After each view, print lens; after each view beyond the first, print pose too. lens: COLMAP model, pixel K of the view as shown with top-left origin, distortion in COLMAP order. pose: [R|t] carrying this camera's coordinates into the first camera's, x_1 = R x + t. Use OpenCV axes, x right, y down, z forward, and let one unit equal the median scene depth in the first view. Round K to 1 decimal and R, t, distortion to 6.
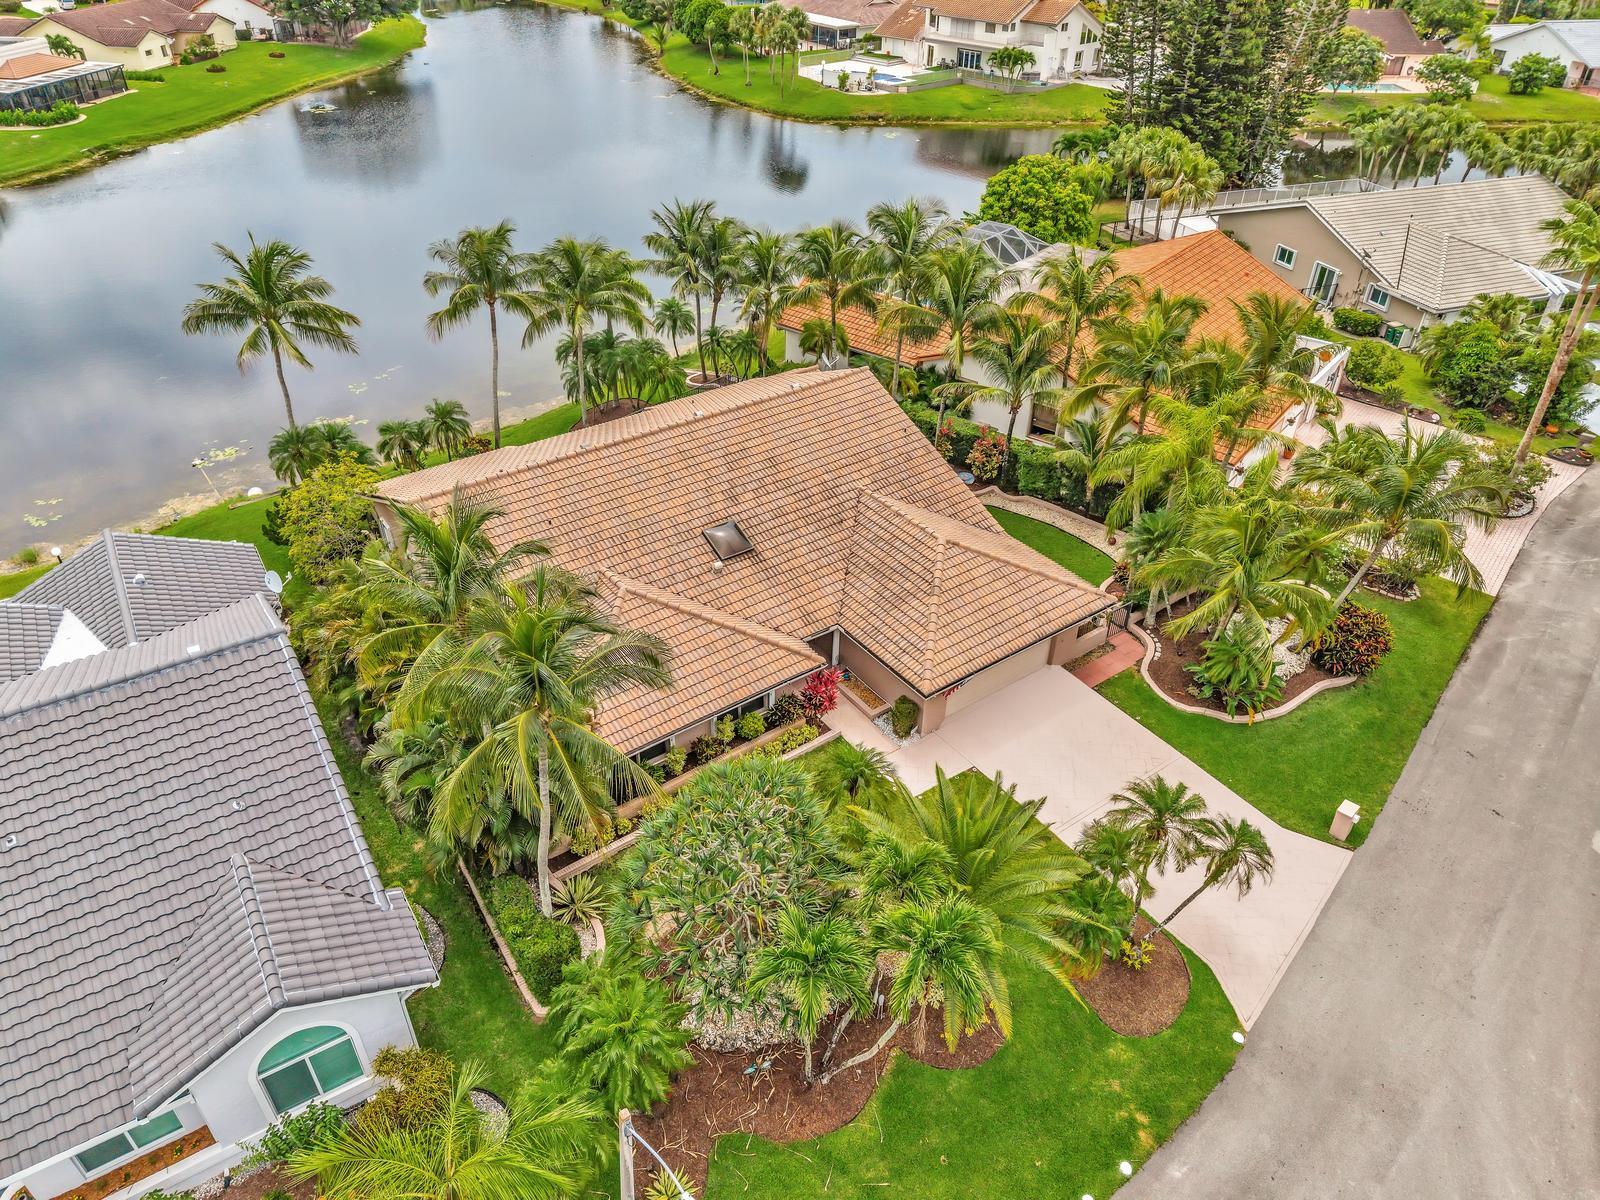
lens RADIAL K [[1063.5, 0, 795.1], [0, 1063.5, 592.7], [0, 0, 1]] dist [0.002644, 0.002343]
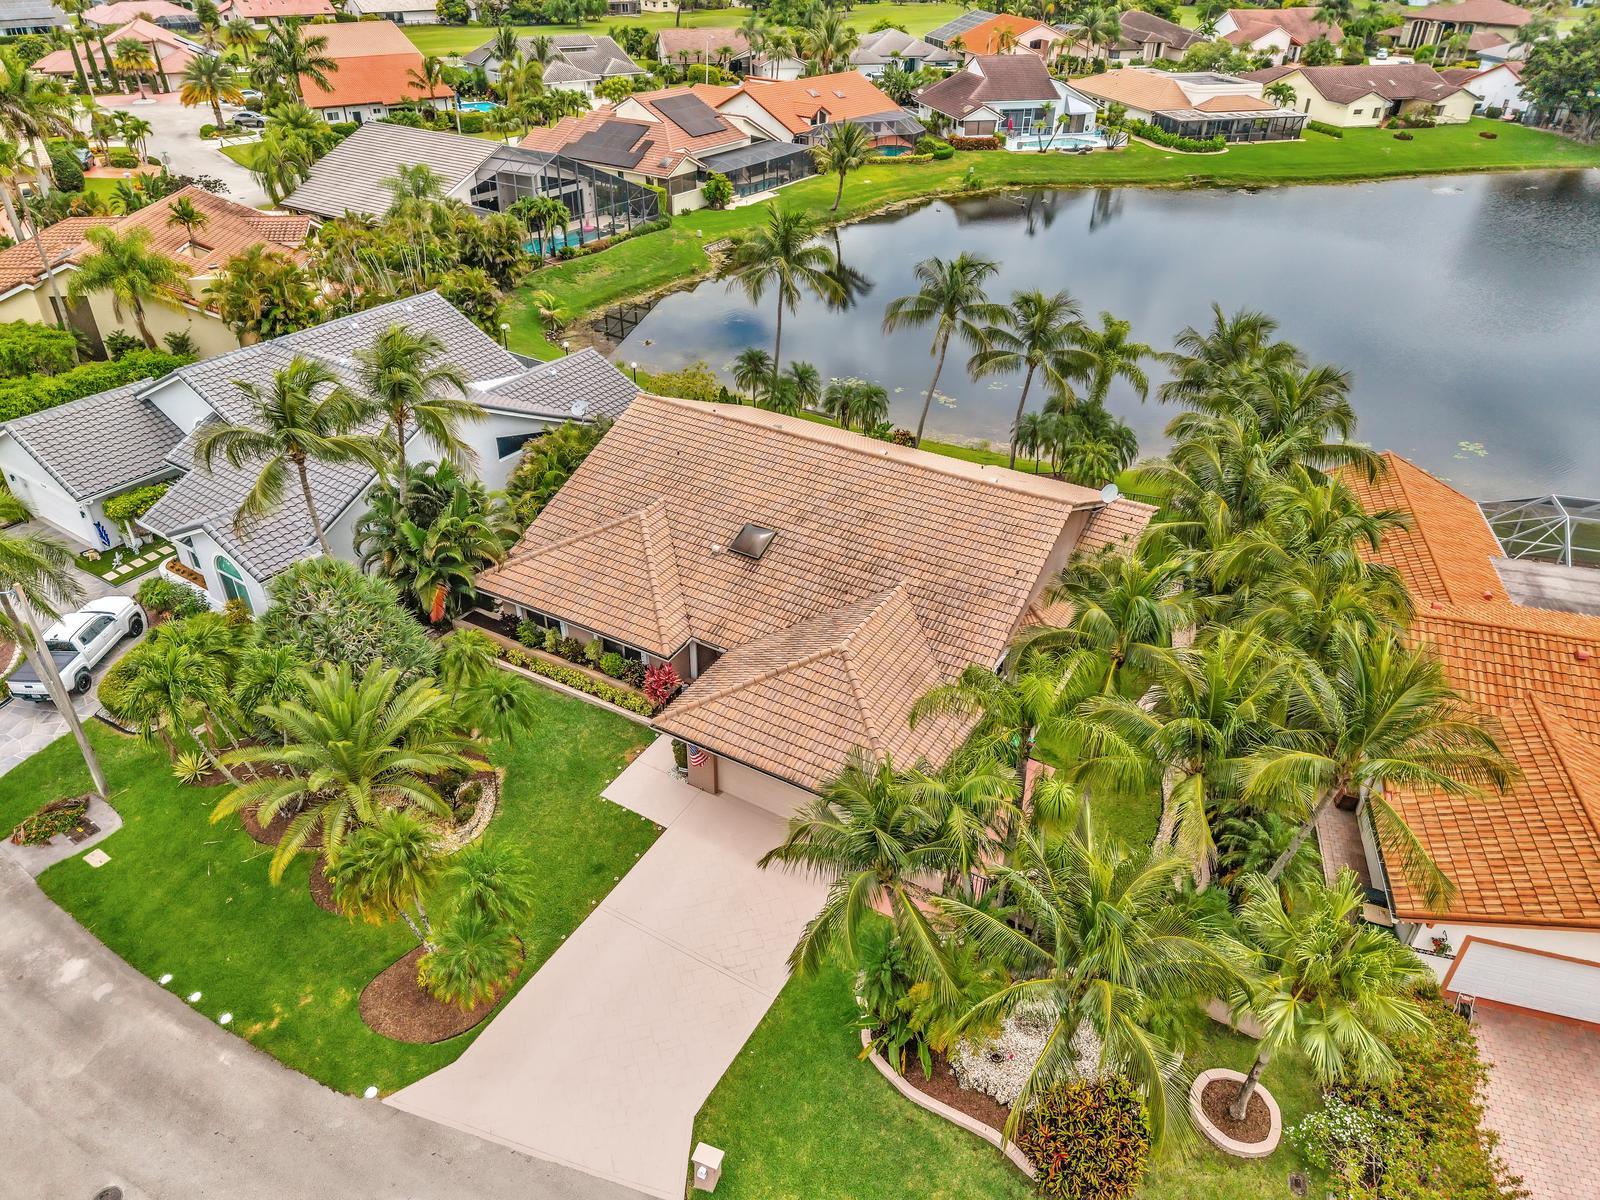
lens RADIAL K [[1096.0, 0, 793.8], [0, 1096.0, 591.5], [0, 0, 1]] dist [0.001636, -0.001724]
pose [[0.393550, 0.485050, -0.780925, 0.499369], [-0.534121, 0.812032, 0.235200, -0.173692], [0.748220, 0.324546, 0.578651, 0.250031]]
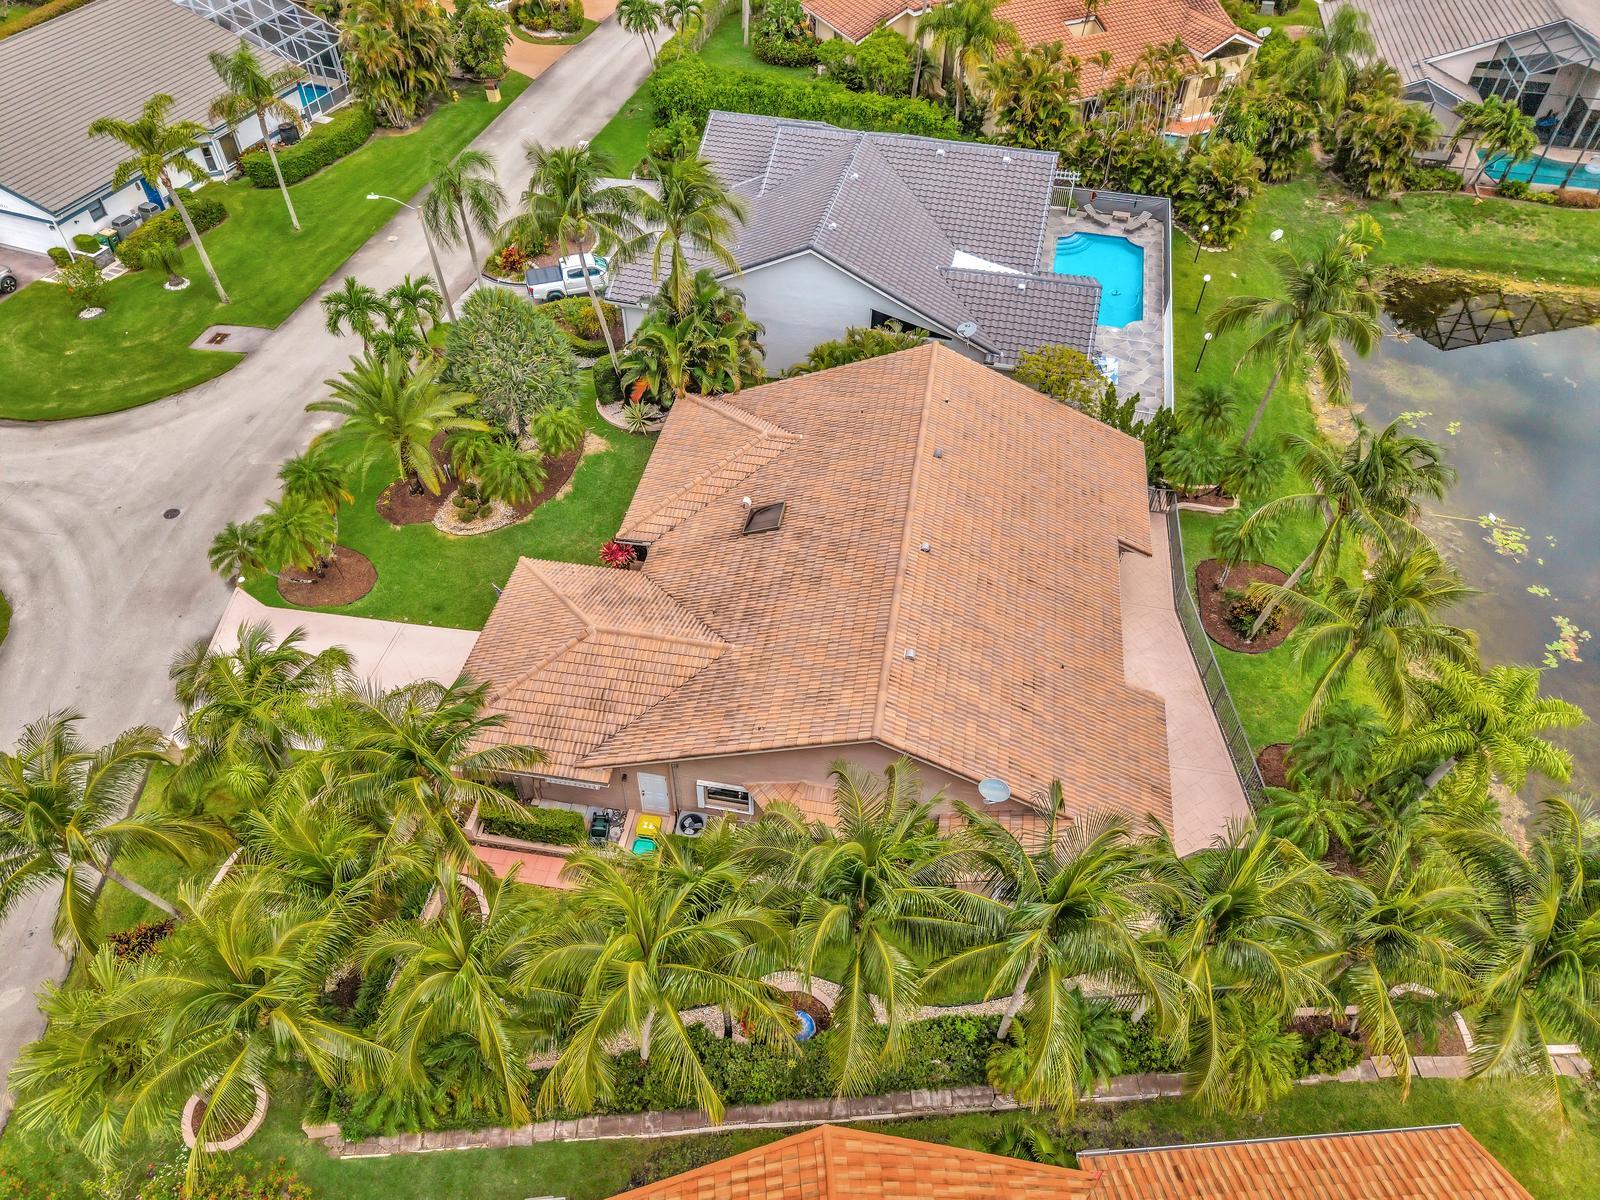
lens RADIAL K [[1099.6, 0, 790.0], [0, 1099.6, 596.5], [0, 0, 1]] dist [0.088402, -0.117352]
pose [[-0.729199, 0.479196, -0.488508, 0.283039], [-0.399247, 0.281859, 0.872443, -0.574783], [0.555762, 0.831220, -0.014213, 0.659134]]
